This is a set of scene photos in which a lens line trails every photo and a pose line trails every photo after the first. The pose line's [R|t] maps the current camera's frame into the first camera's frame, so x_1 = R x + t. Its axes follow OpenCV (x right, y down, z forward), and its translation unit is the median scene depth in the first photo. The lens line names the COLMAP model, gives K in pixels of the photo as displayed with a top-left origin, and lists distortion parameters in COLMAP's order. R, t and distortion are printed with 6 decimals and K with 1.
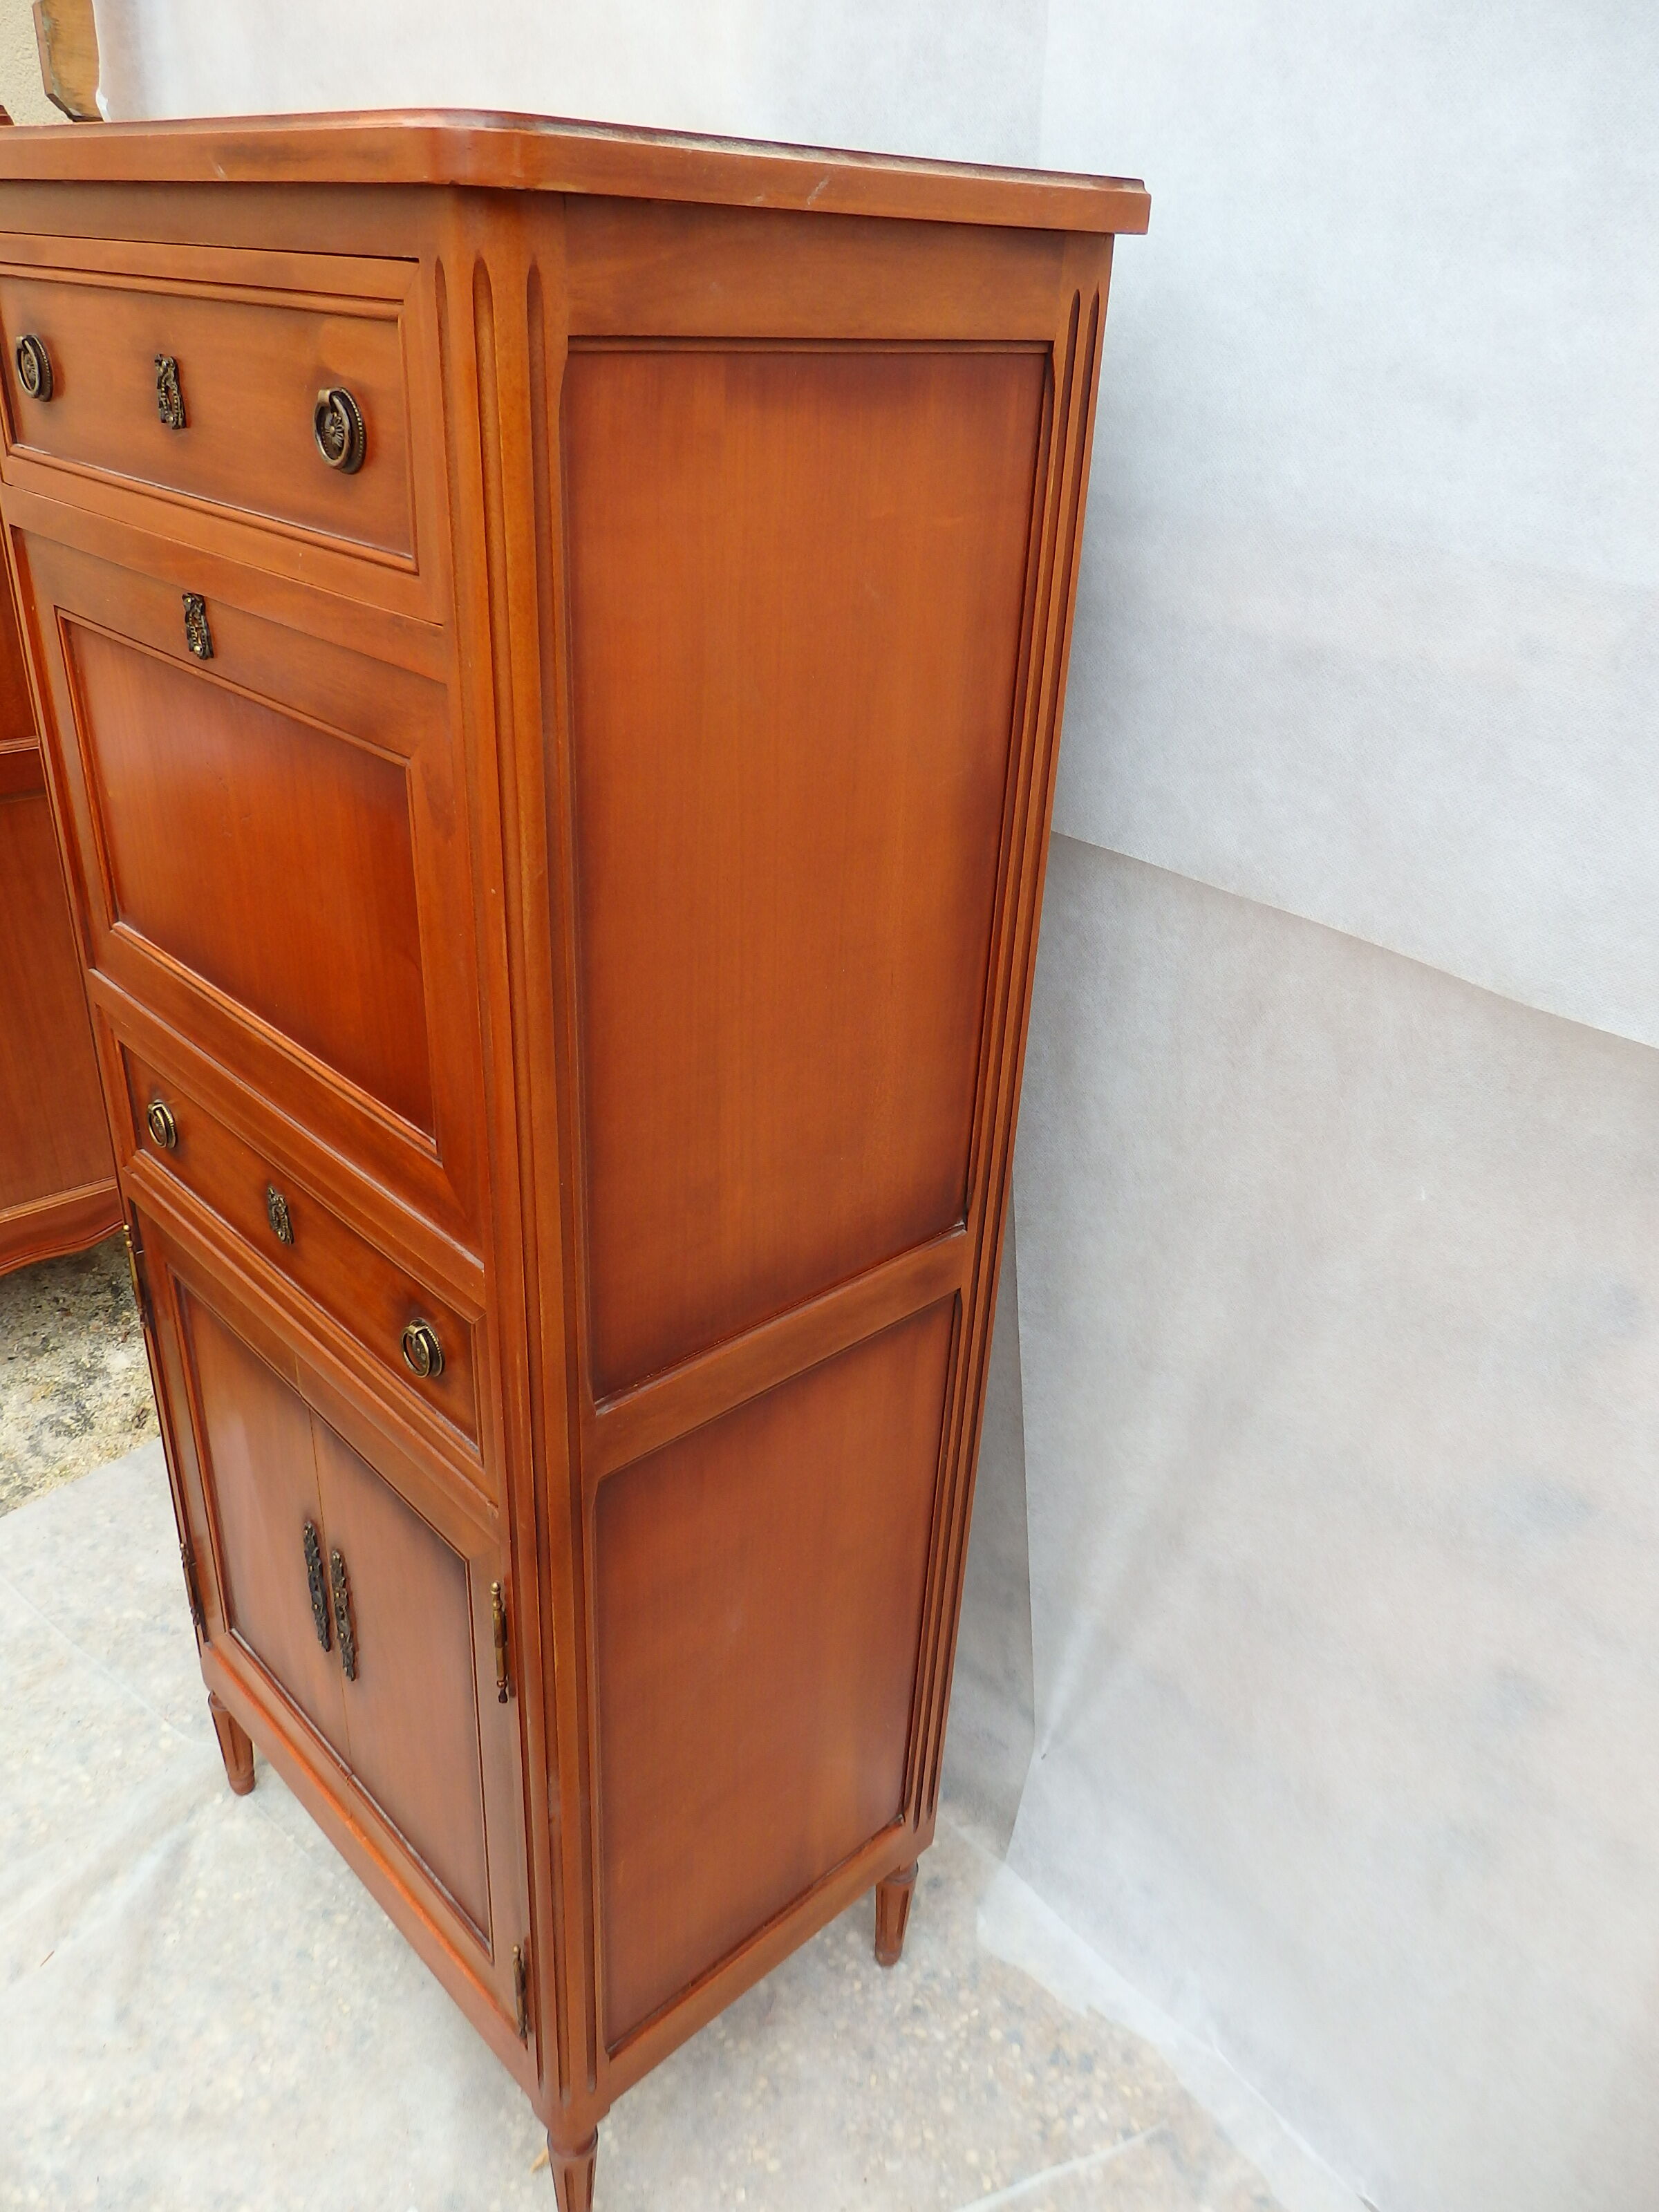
lens RADIAL K [[1617.7, 0, 829.5], [0, 1617.7, 1106.0], [0, 0, 1]] dist [-0.006885, 0.006323]
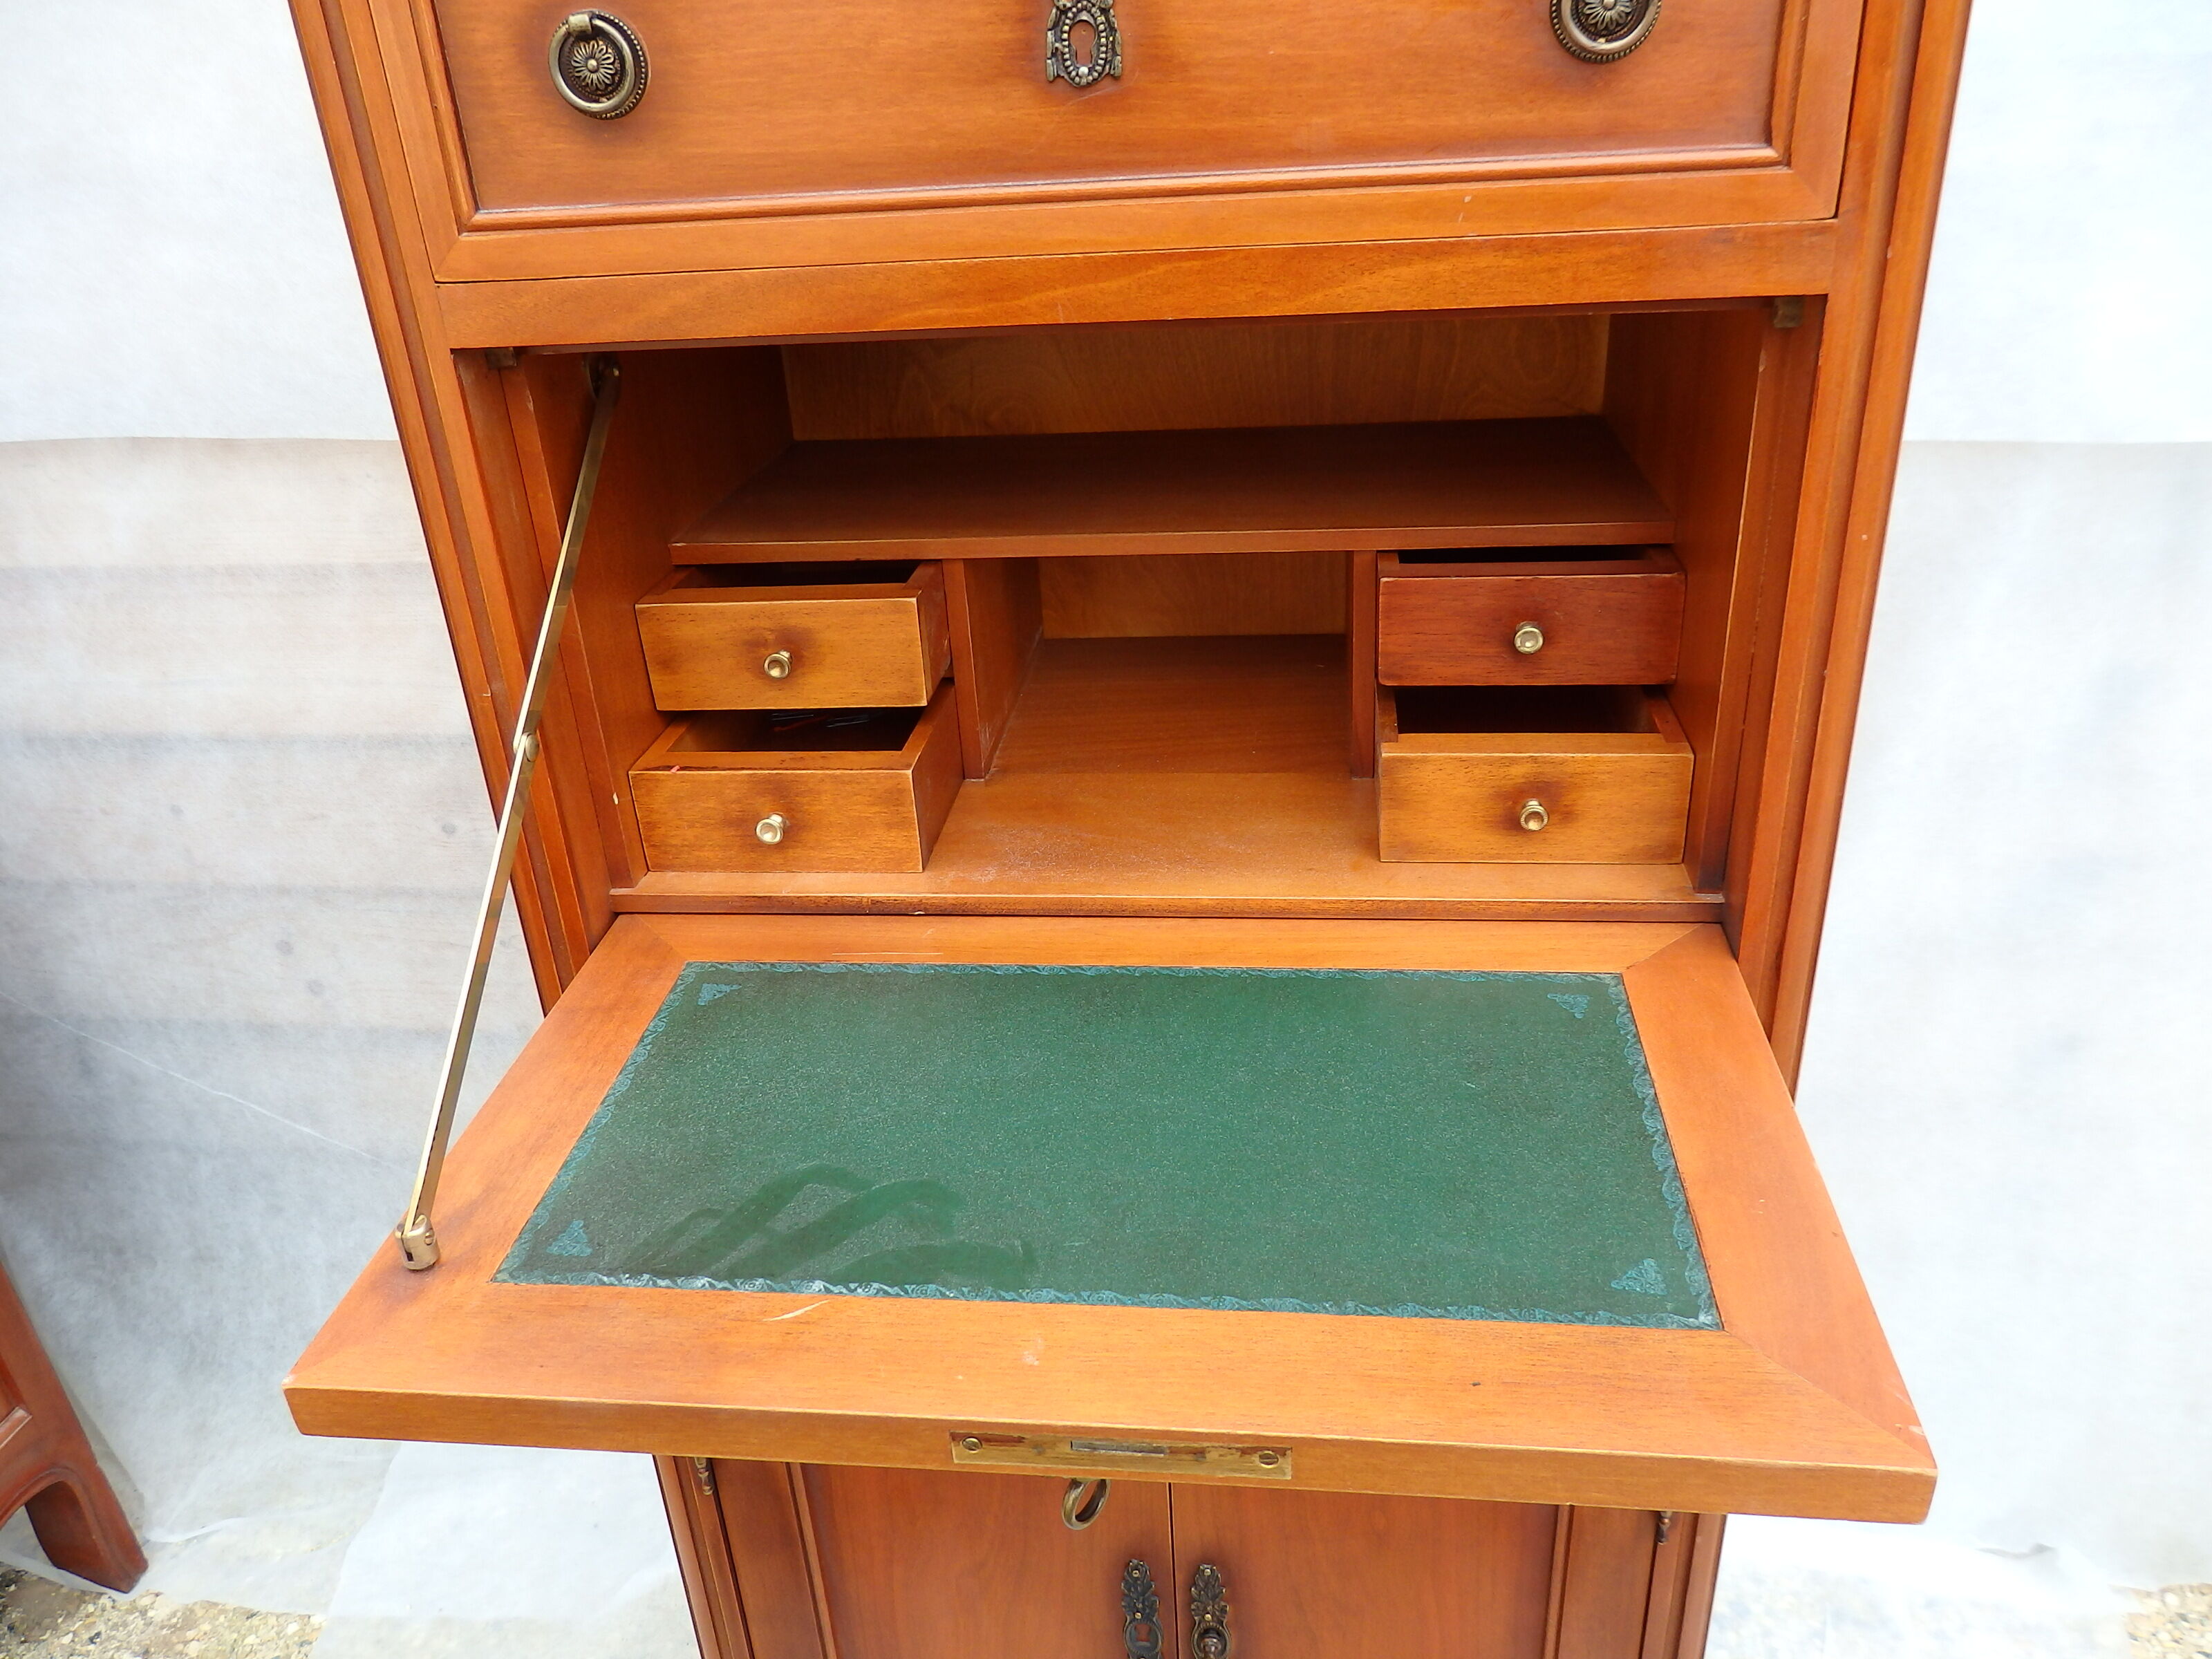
lens RADIAL K [[1616.6, 0, 1106.0], [0, 1616.6, 829.5], [0, 0, 1]] dist [0.008215, -0.007625]
pose [[0.763504, -0.361972, 0.534825, -0.522255], [0.377173, 0.922170, 0.085686, -0.109235], [-0.524216, 0.136301, 0.840607, 0.271195]]
